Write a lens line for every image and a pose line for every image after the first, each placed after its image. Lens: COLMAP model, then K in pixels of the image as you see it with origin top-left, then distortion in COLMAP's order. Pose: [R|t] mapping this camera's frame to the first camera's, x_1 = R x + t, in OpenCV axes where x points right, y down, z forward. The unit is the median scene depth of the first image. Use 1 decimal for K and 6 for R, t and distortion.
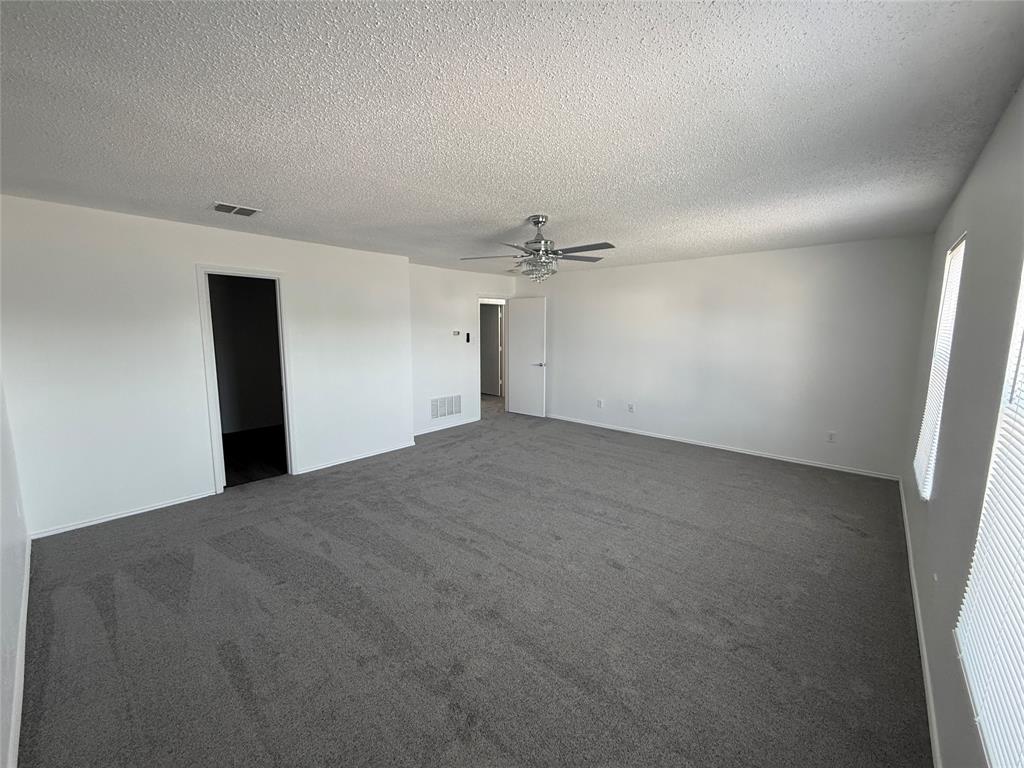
lens RADIAL K [[409.8, 0, 510.2], [0, 409.8, 379.3], [0, 0, 1]] dist [-0.001008, 0.000182]
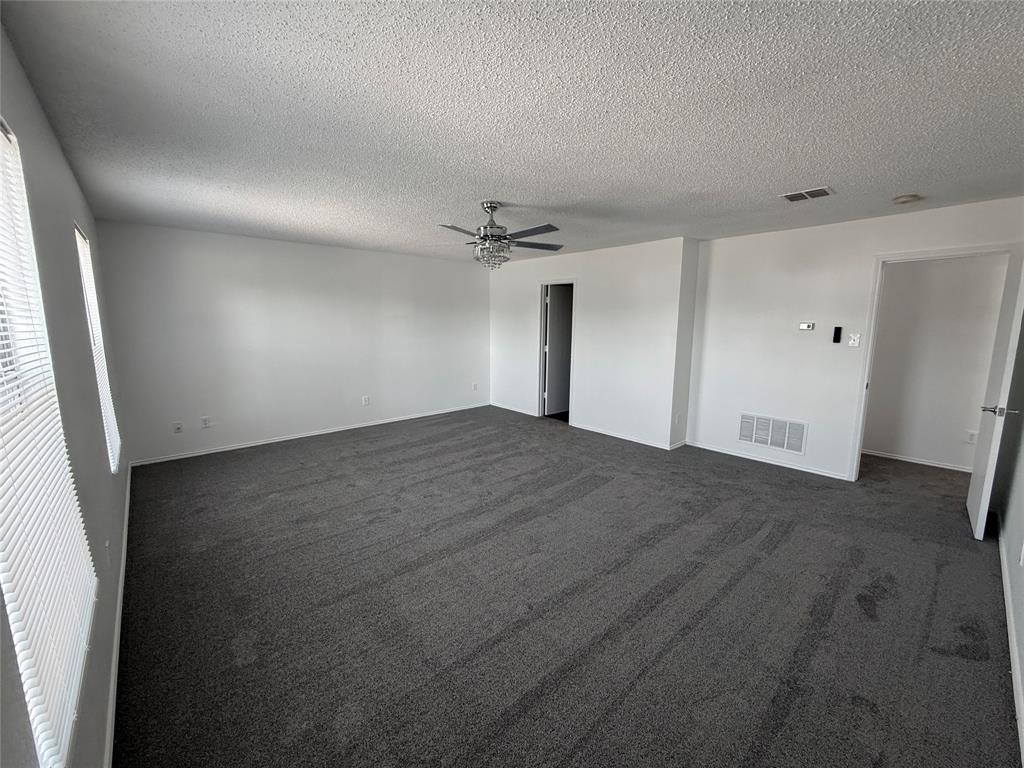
lens RADIAL K [[409.8, 0, 508.6], [0, 409.8, 390.3], [0, 0, 1]] dist [-0.001008, 0.000182]
pose [[-0.116014, 0.170787, -0.978454, 0.710524], [-0.125596, 0.974676, 0.185020, -0.094743], [0.985275, 0.144355, -0.091626, 0.772852]]
